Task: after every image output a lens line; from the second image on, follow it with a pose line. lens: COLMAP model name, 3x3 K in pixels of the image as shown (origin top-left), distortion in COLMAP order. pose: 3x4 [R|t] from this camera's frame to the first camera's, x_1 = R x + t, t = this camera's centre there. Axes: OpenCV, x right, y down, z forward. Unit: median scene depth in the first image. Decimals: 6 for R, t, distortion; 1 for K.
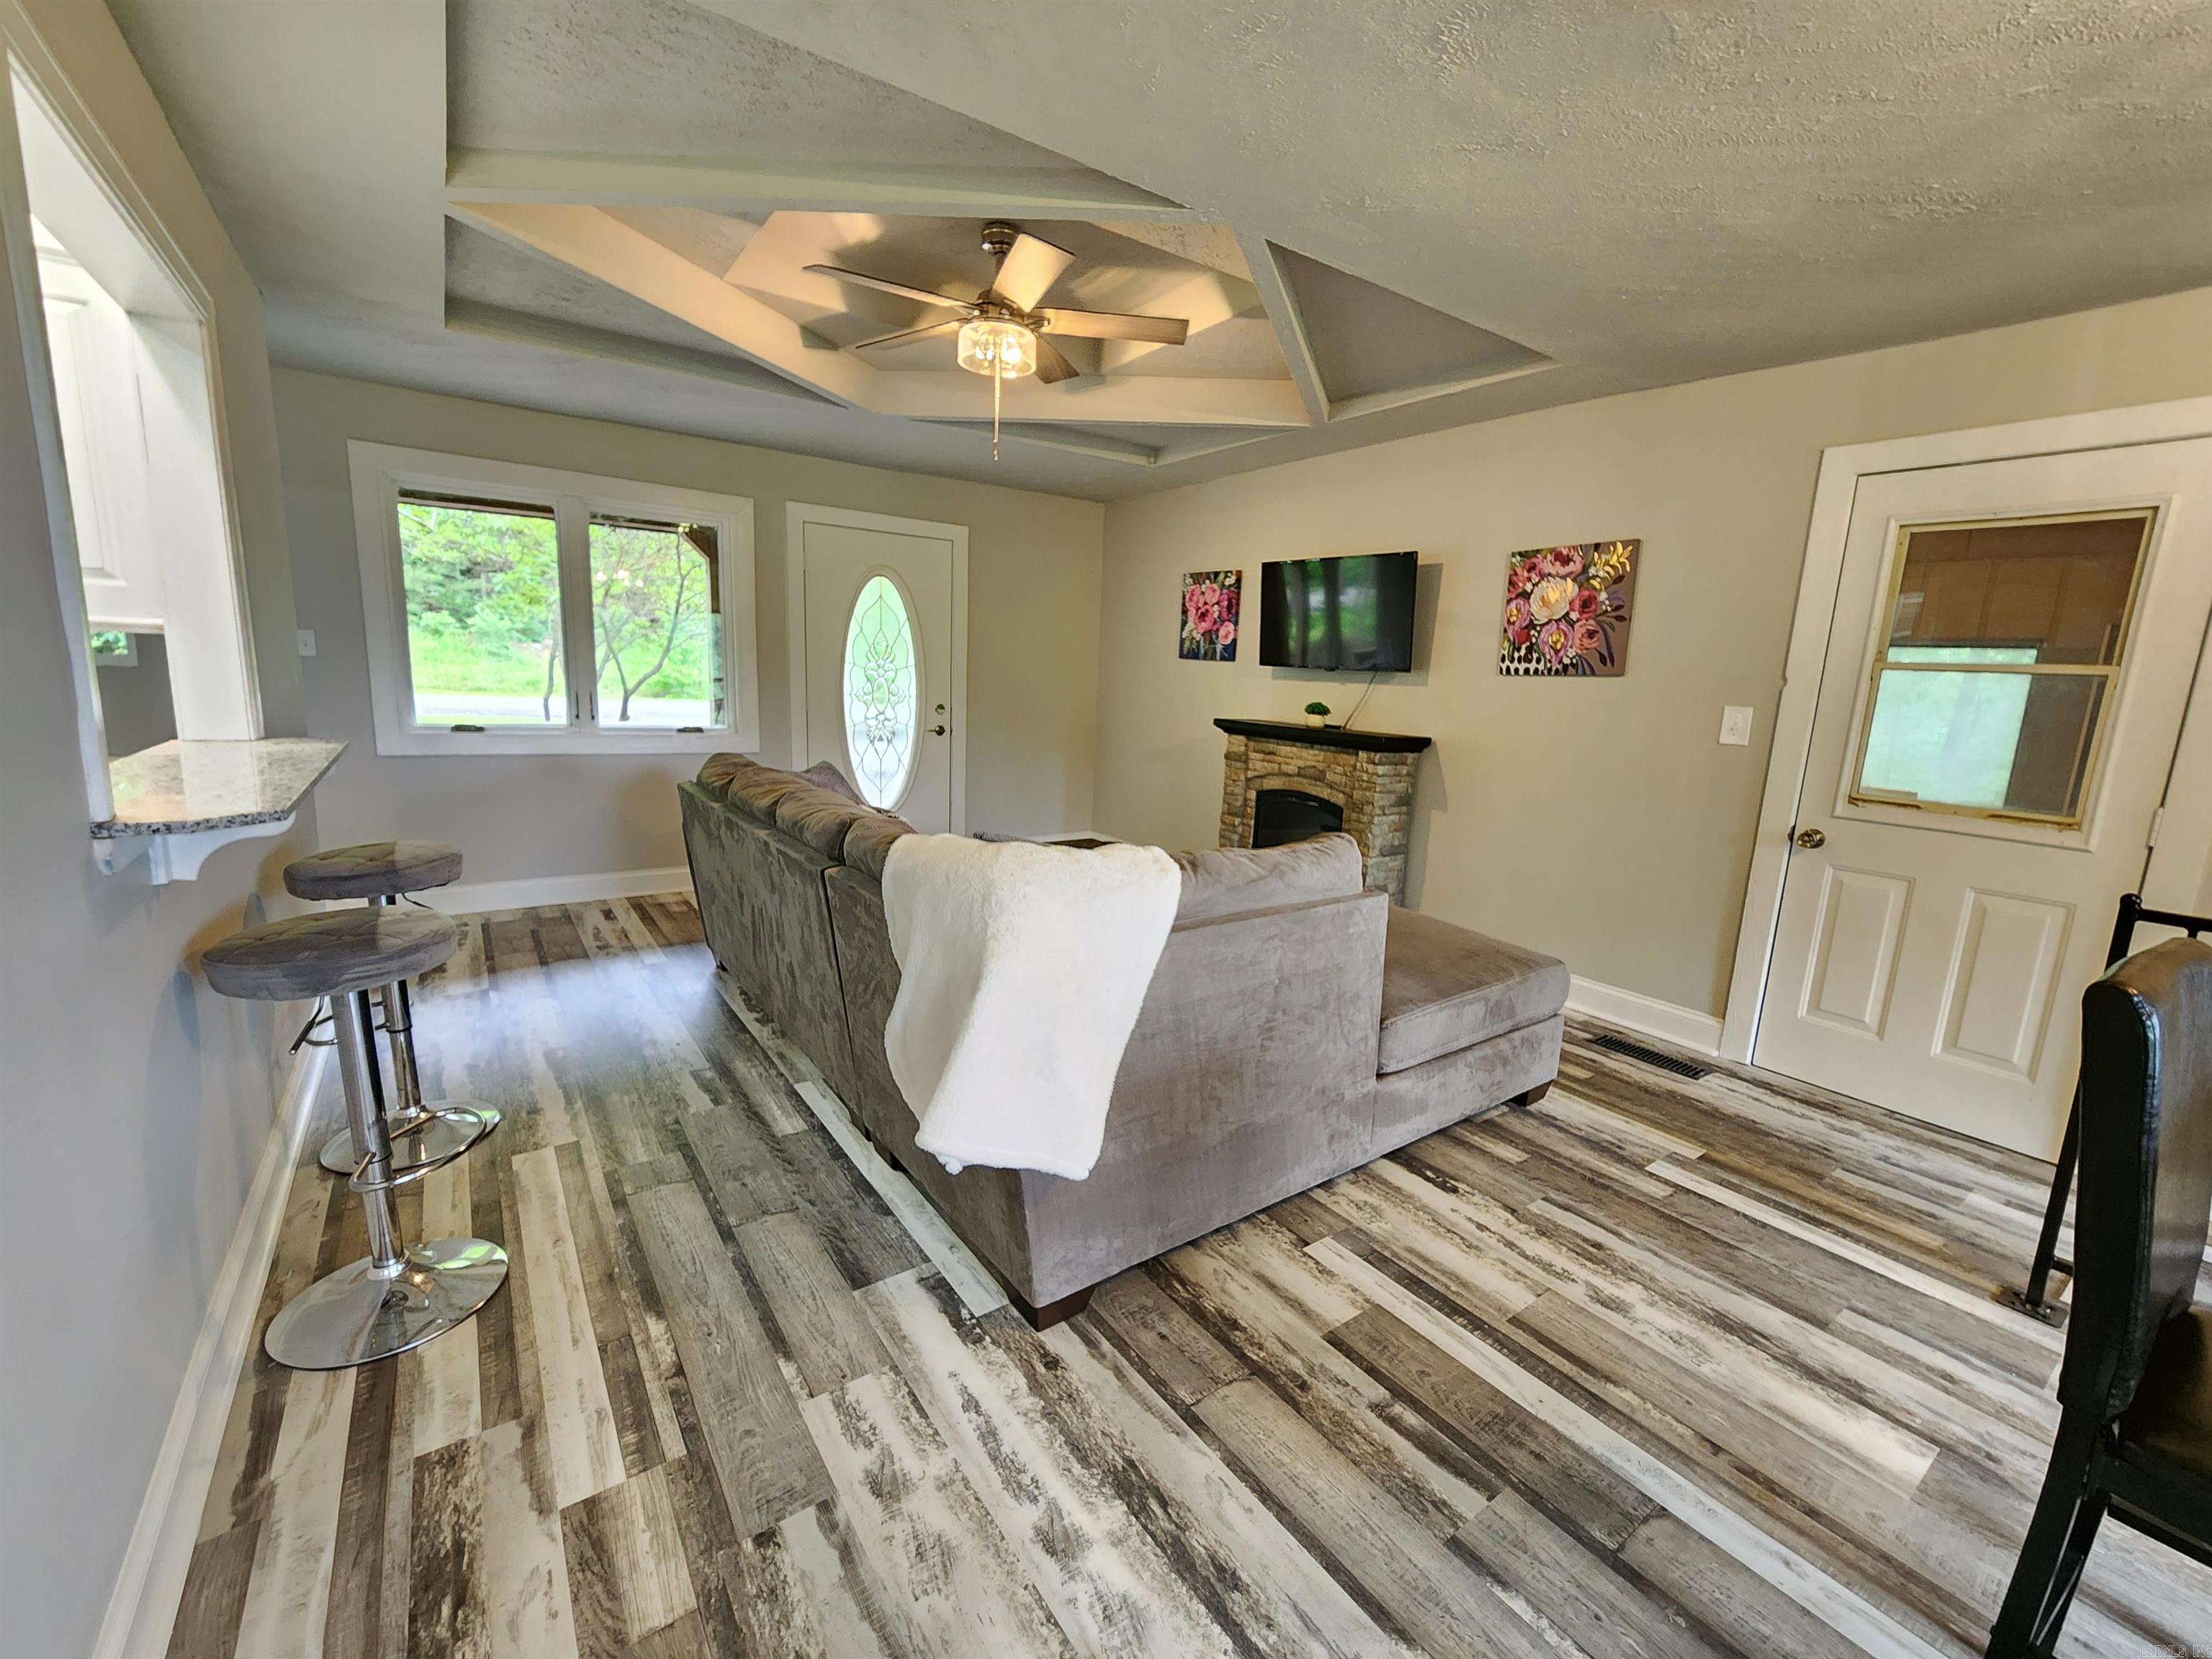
lens RADIAL K [[910.2, 0, 1117.0], [0, 910.2, 832.3], [0, 0, 1]] dist [0.001278, -0.000152]
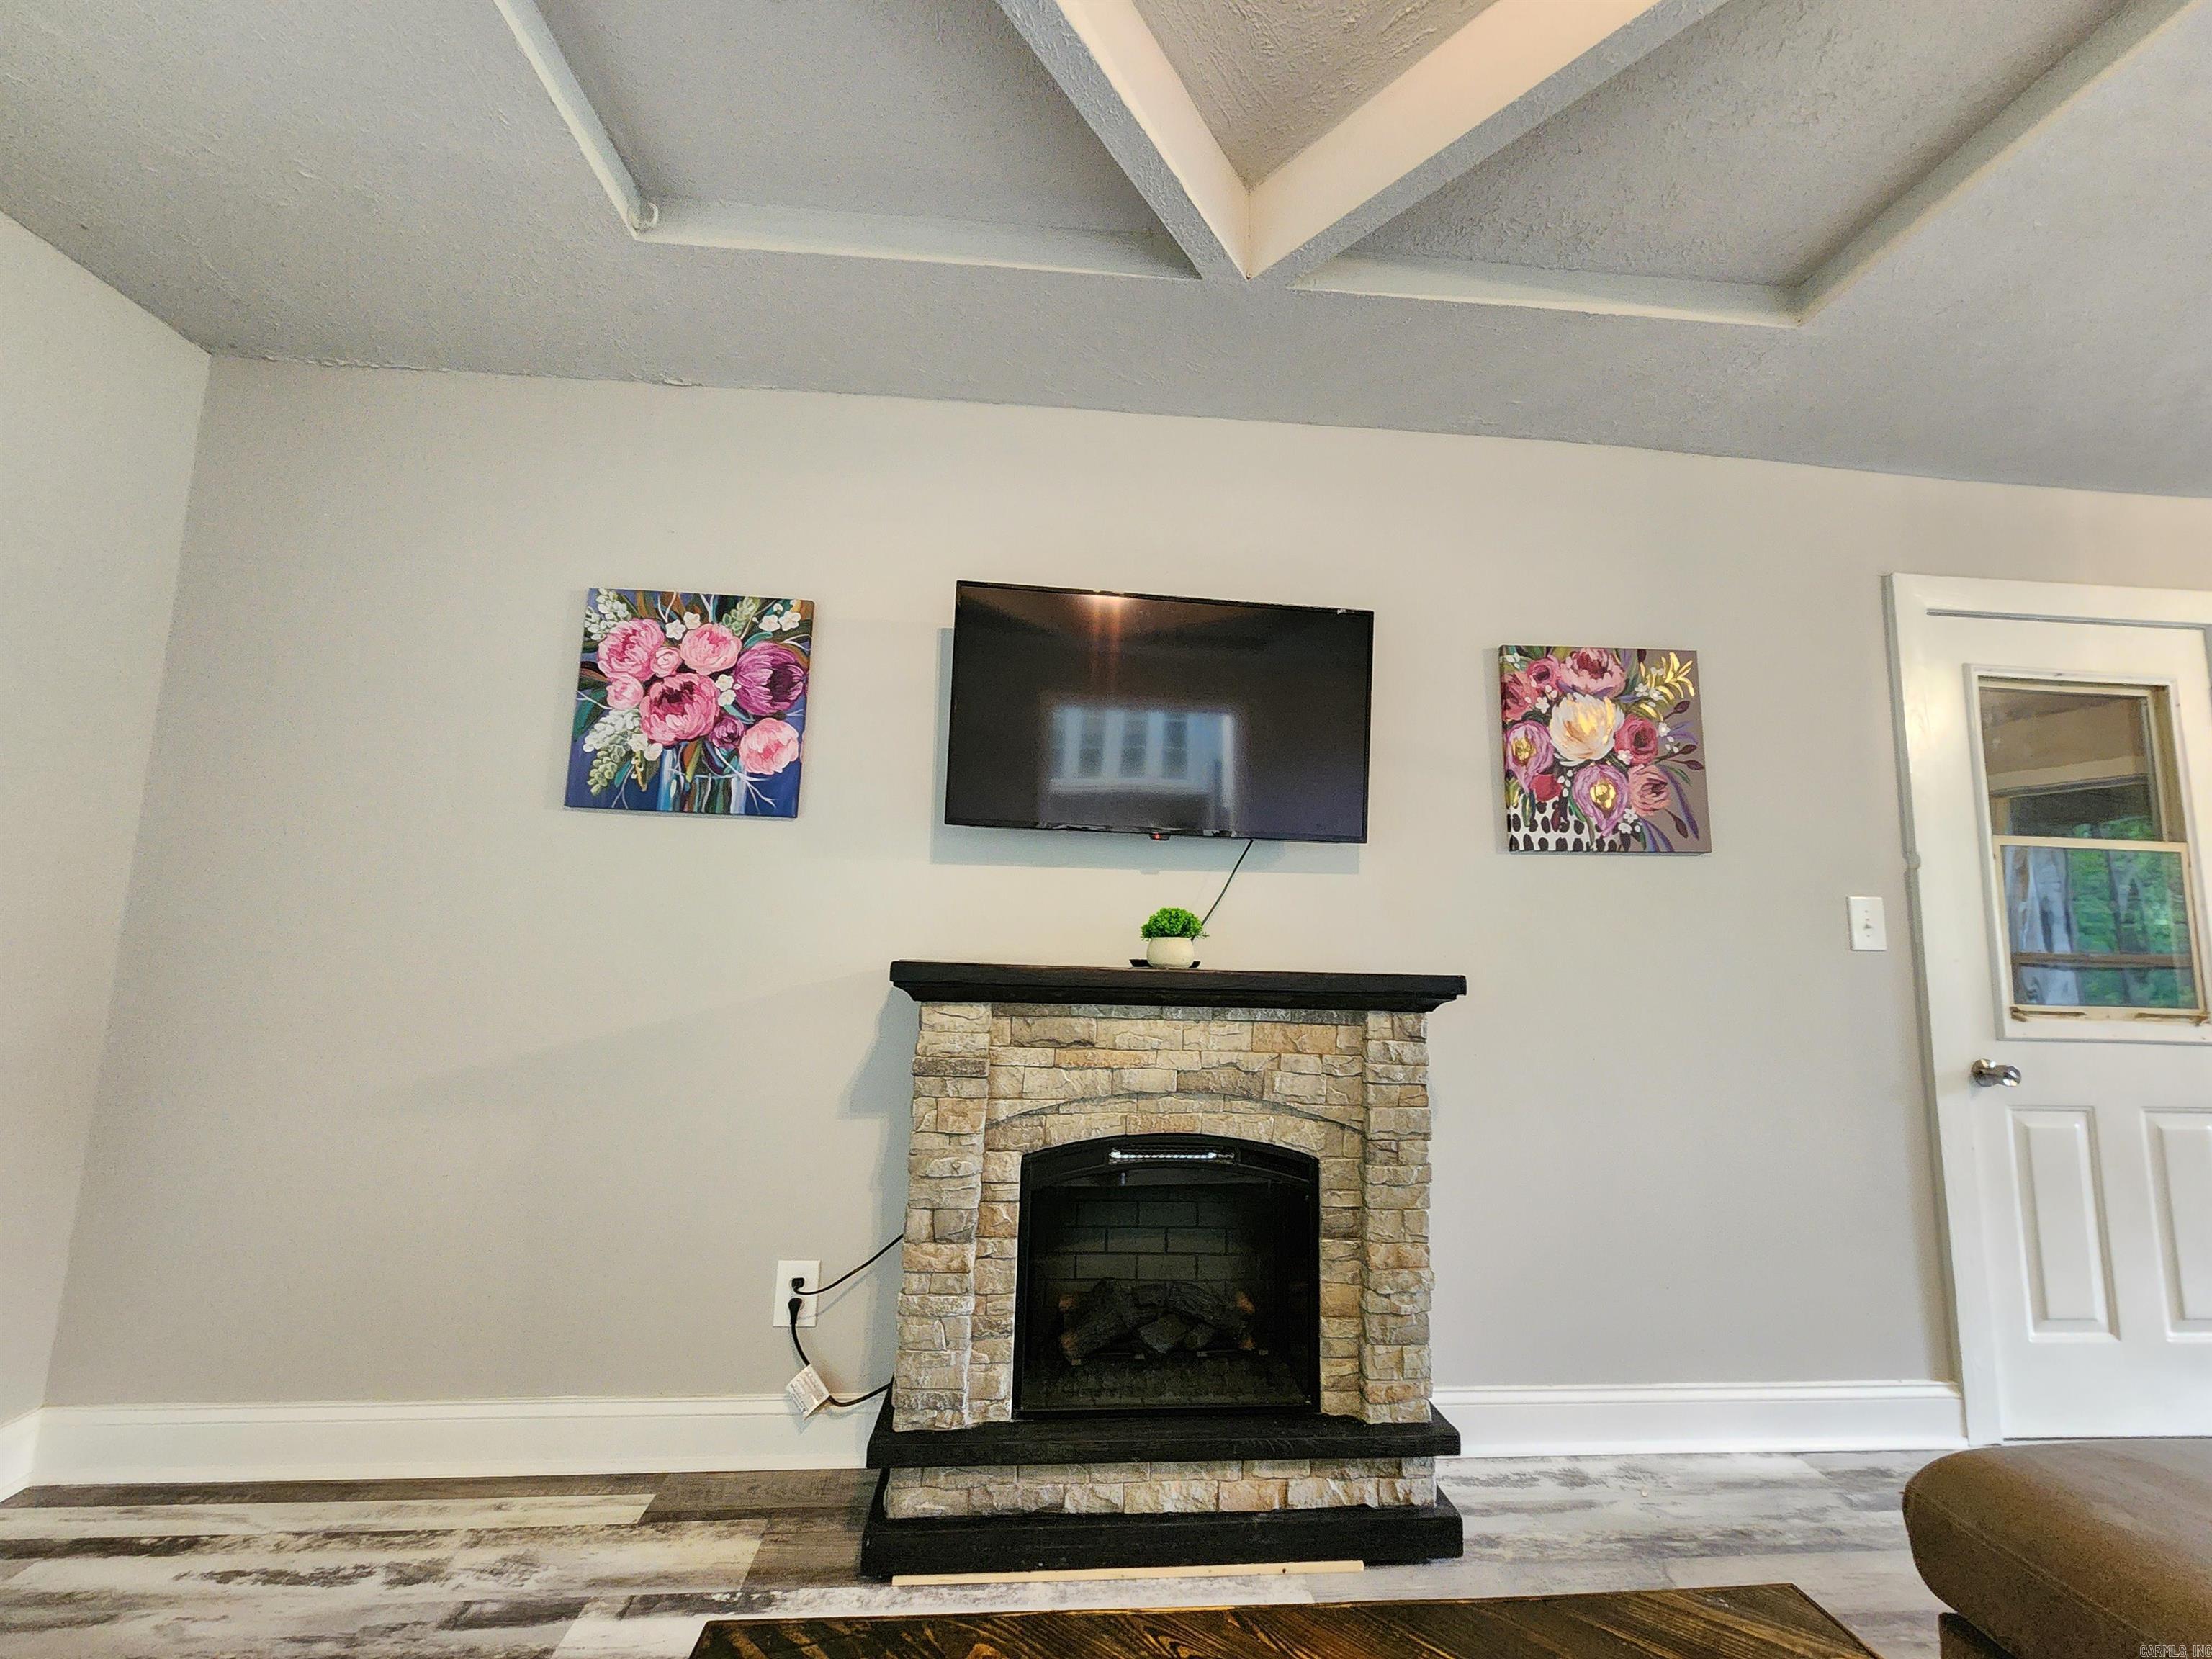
lens RADIAL K [[910.2, 0, 1115.4], [0, 910.2, 830.4], [0, 0, 1]] dist [0.001278, -0.000152]
pose [[0.518824, 0.073397, 0.851724, -0.215453], [0.150430, 0.972923, -0.175476, -0.147921], [-0.841541, 0.219166, 0.493735, 1.102988]]
